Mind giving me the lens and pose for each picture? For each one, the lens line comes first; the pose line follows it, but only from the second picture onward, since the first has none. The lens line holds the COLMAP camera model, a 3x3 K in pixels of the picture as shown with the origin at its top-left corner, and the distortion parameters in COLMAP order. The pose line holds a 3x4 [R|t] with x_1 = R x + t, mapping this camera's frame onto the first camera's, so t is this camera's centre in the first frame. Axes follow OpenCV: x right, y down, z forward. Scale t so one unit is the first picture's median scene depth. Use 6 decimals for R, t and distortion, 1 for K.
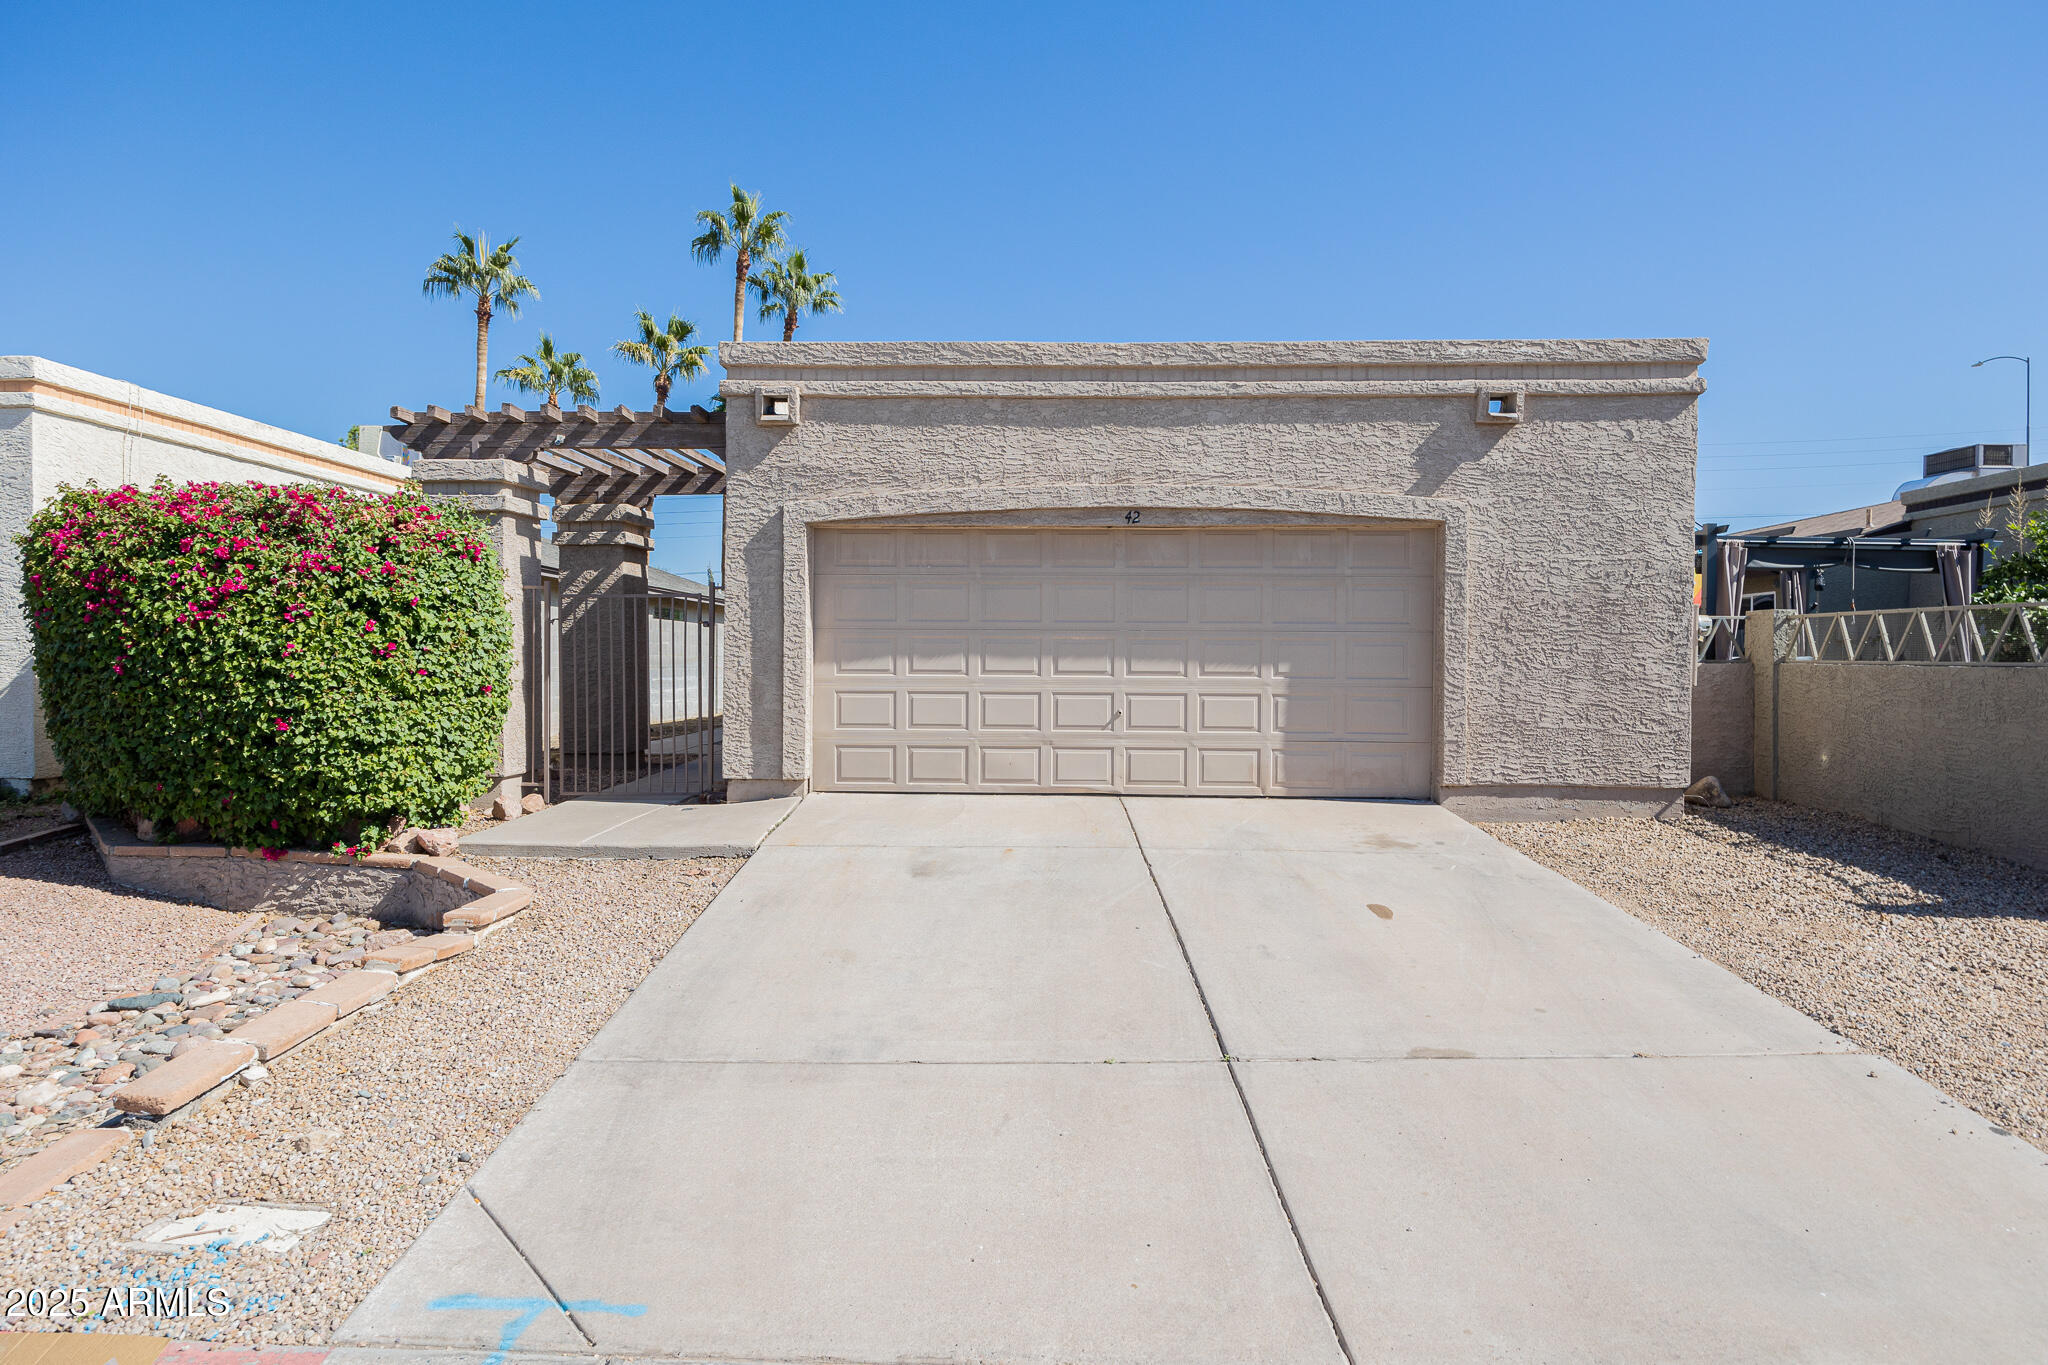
lens RADIAL K [[1159.5, 0, 1024.0], [0, 1159.5, 682.5], [0, 0, 1]] dist [-0.002702, -0.000785]
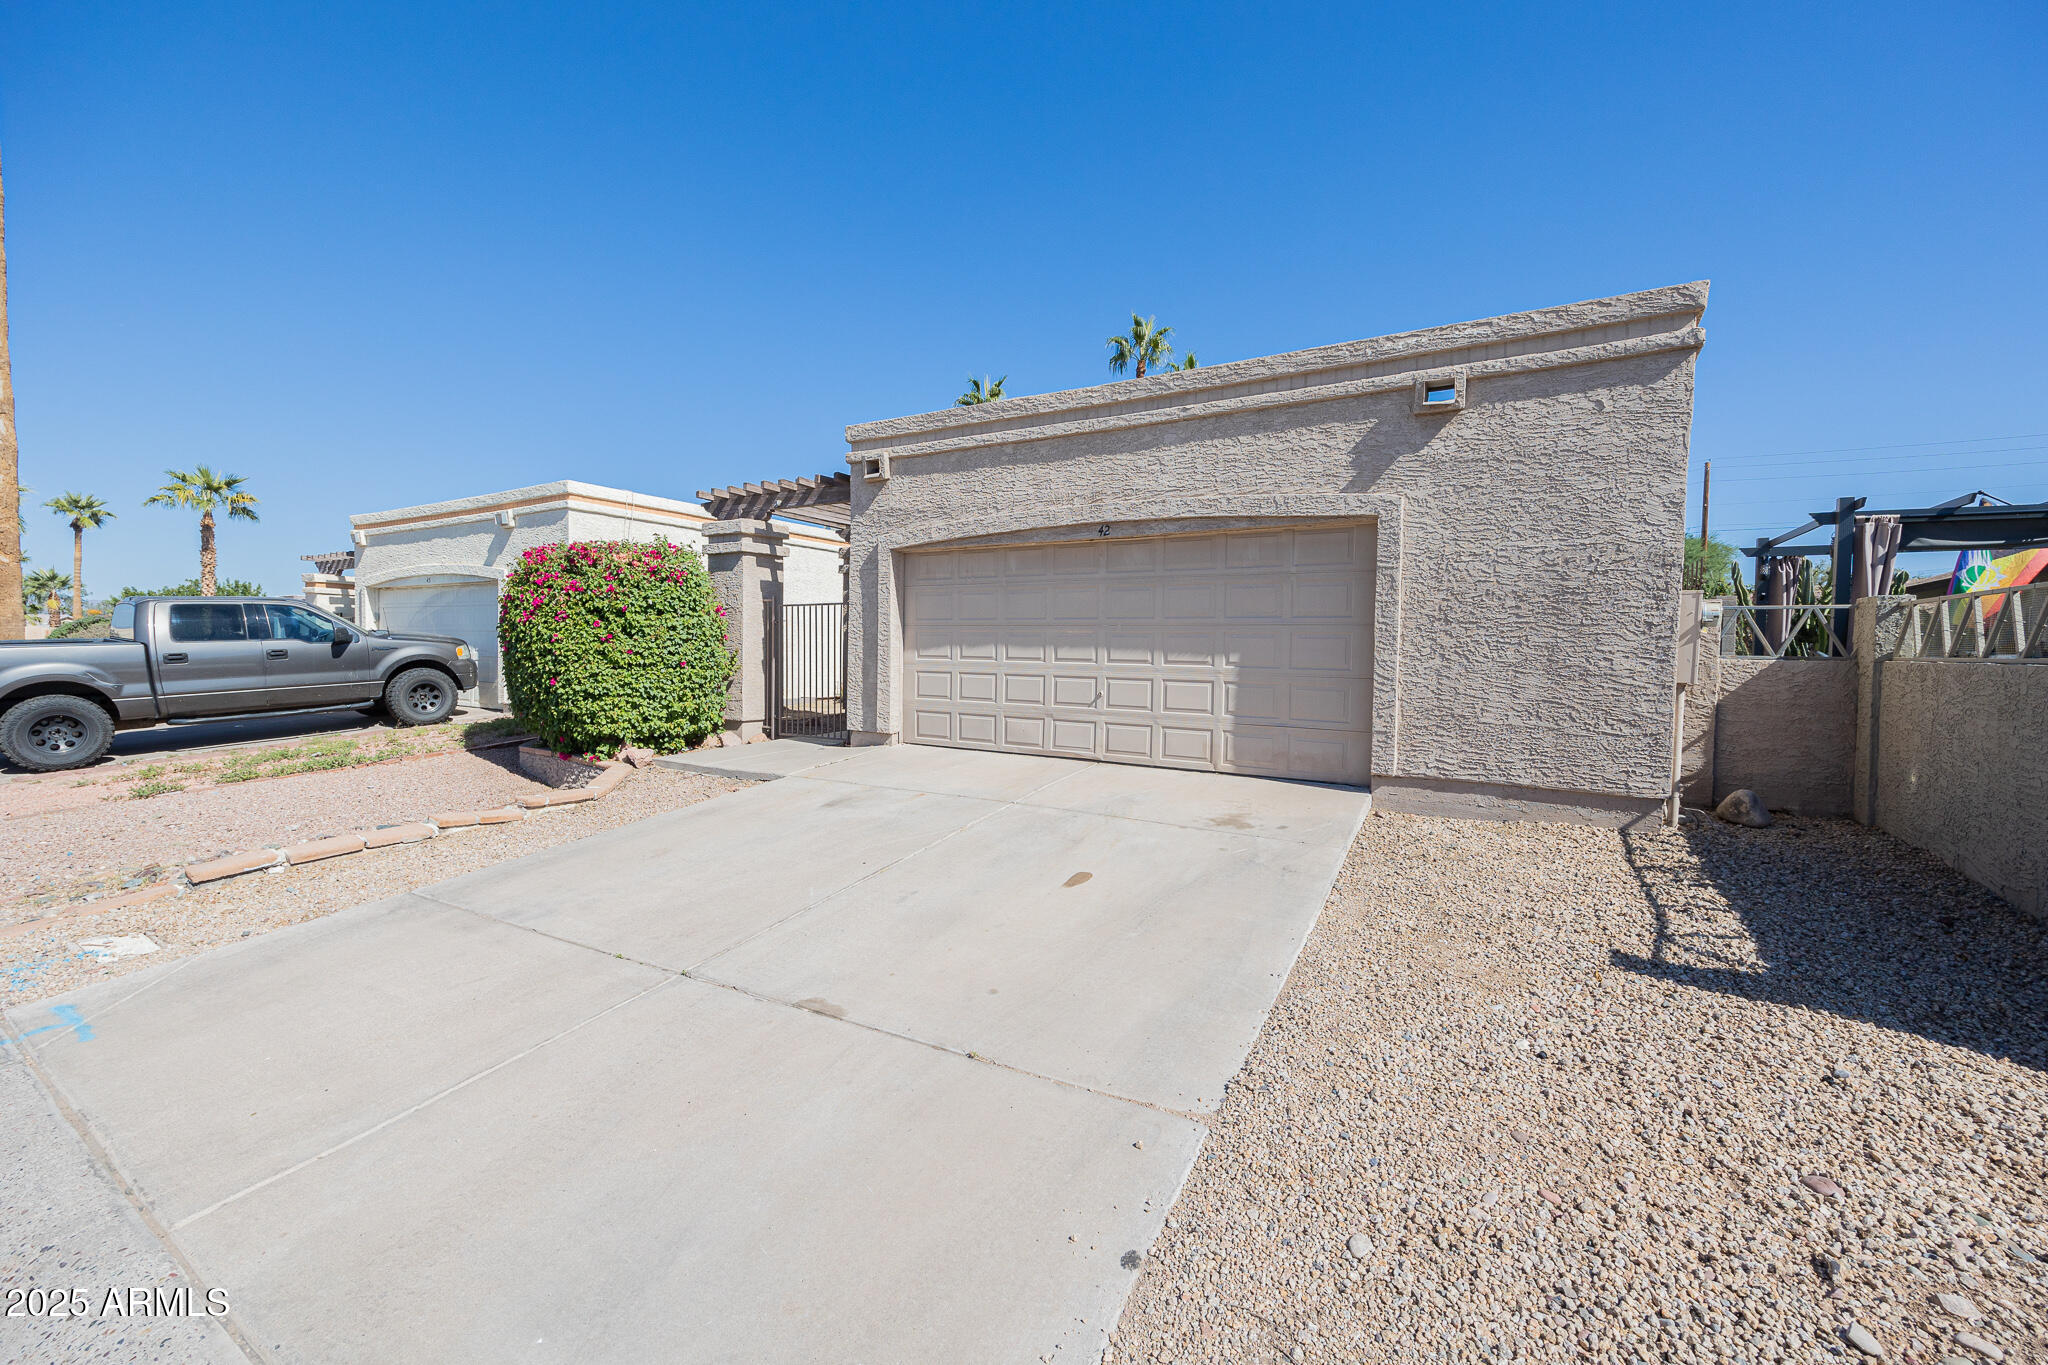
lens RADIAL K [[825.1, 0, 1031.8], [0, 825.1, 683.5], [0, 0, 1]] dist [-0.004160, -0.000018]
pose [[0.874017, 0.027452, -0.485119, 0.449053], [-0.021309, 0.999608, 0.018176, 0.001684], [0.485428, -0.005549, 0.874259, 0.217064]]
